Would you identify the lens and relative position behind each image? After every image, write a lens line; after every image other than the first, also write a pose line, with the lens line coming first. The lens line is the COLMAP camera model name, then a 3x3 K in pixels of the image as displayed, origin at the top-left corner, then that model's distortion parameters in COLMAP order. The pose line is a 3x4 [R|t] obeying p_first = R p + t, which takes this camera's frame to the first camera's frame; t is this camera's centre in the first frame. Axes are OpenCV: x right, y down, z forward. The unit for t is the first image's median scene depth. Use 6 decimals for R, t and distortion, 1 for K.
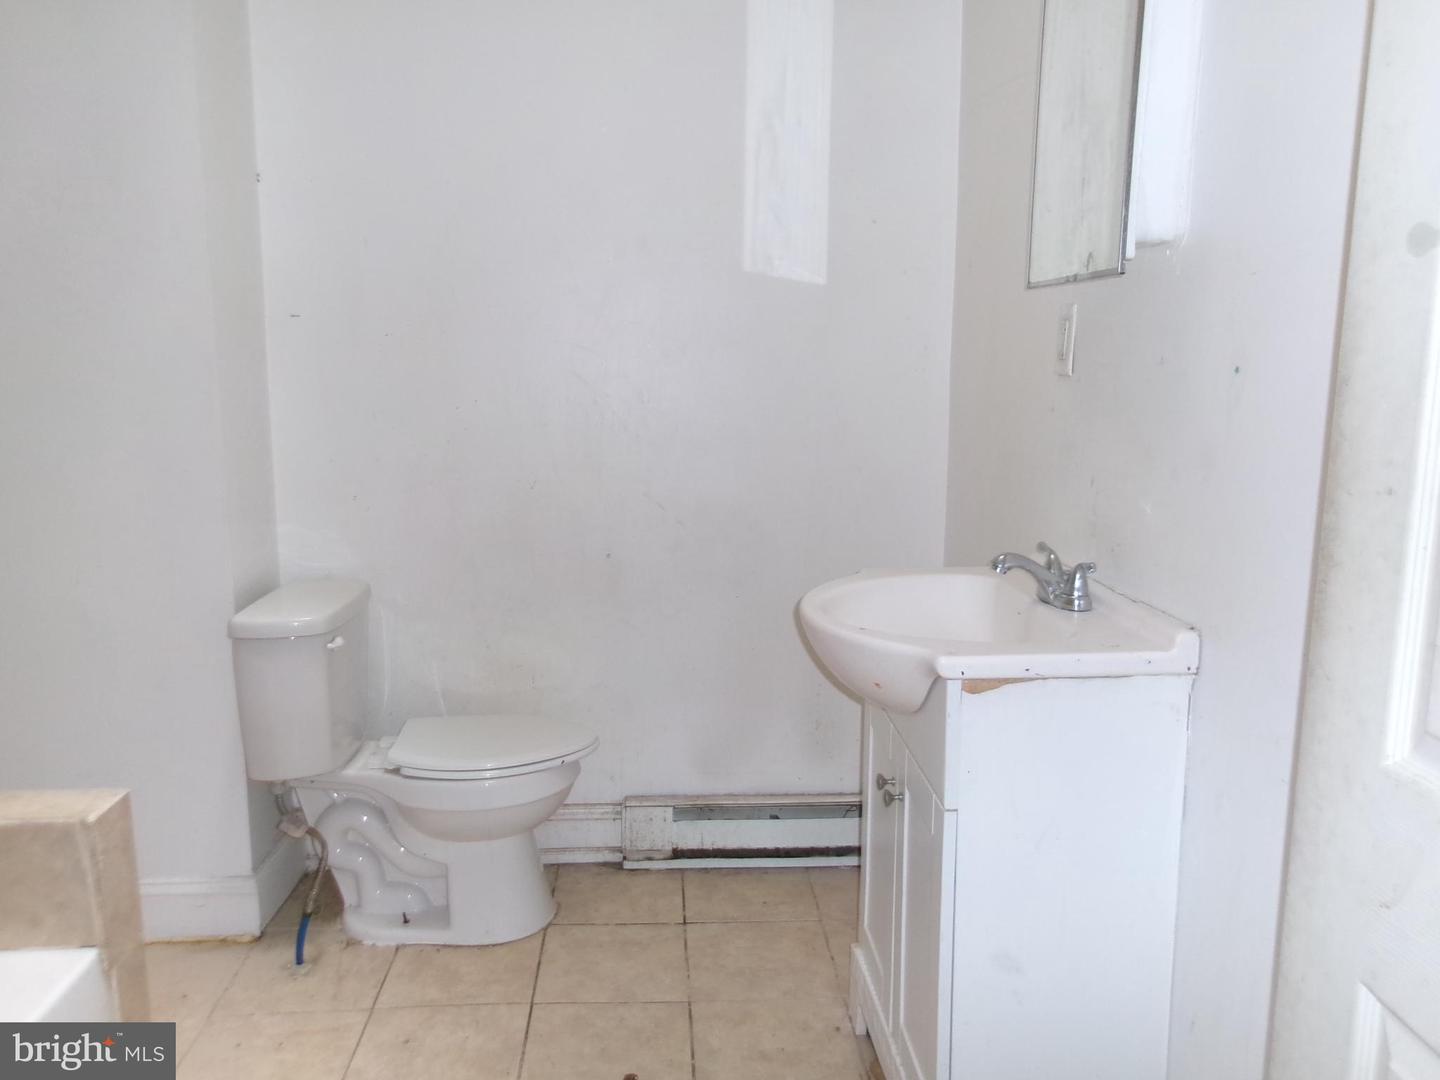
lens RADIAL K [[1122.5, 0, 724.9], [0, 1122.5, 541.2], [0, 0, 1]] dist [-0.040632, 0.058074]
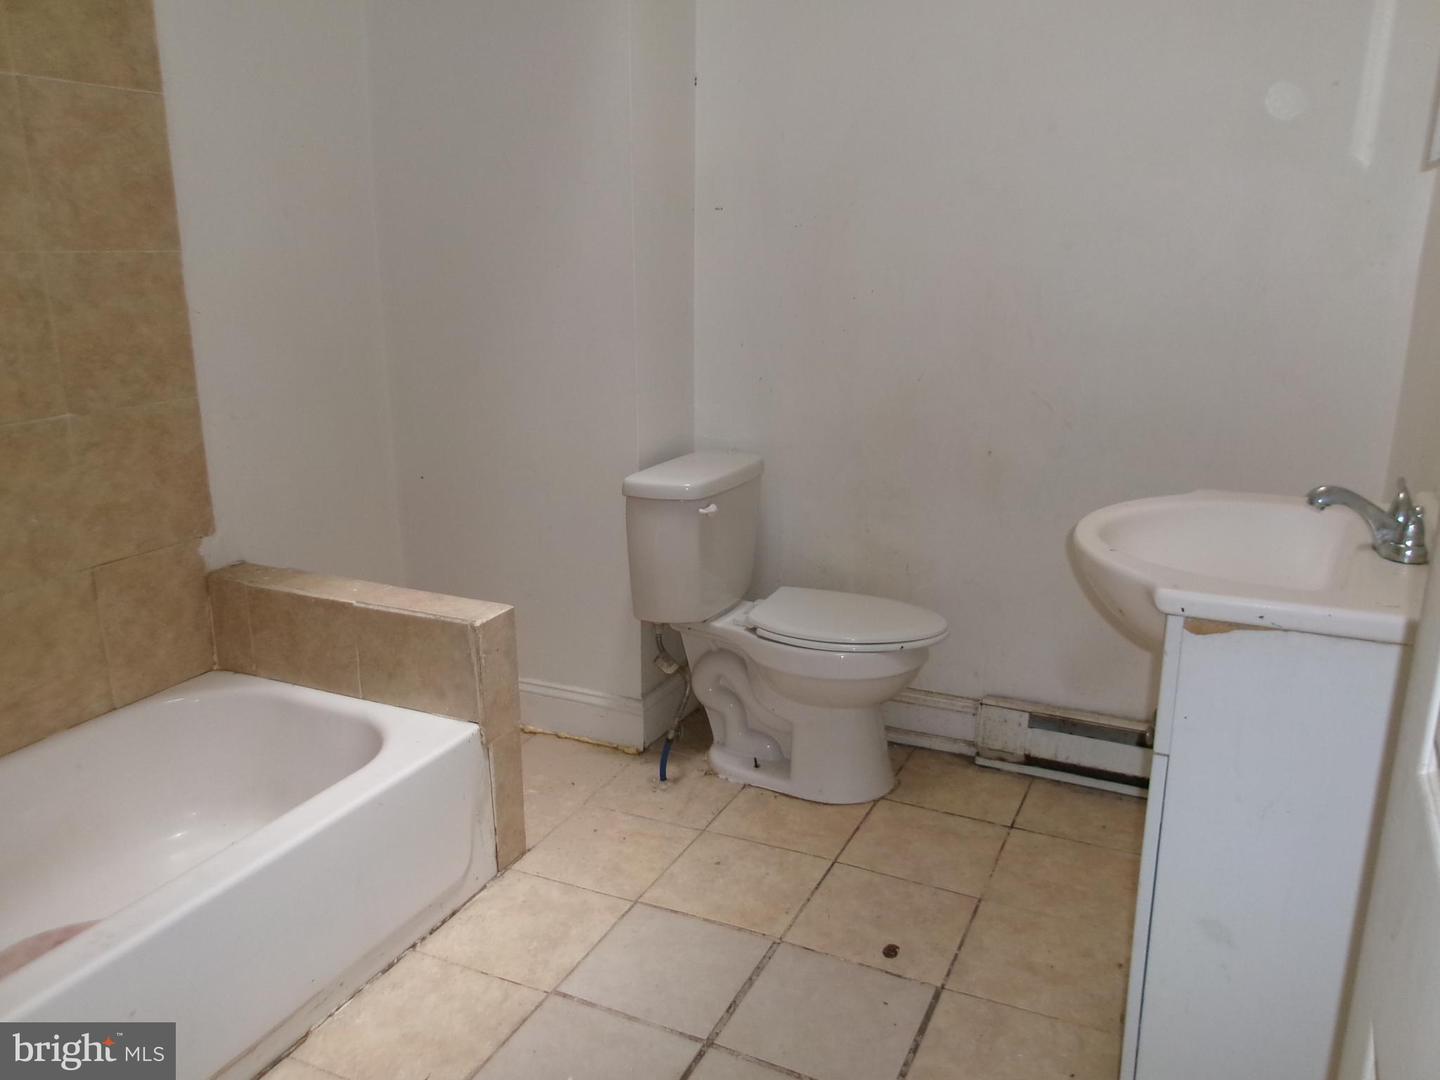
lens RADIAL K [[1122.5, 0, 713.1], [0, 1122.5, 535.3], [0, 0, 1]] dist [-0.040632, 0.058074]
pose [[0.877270, 0.120021, -0.464749, 0.178789], [-0.075591, 0.990697, 0.113158, -0.009733], [0.474007, -0.064139, 0.878182, 0.015705]]
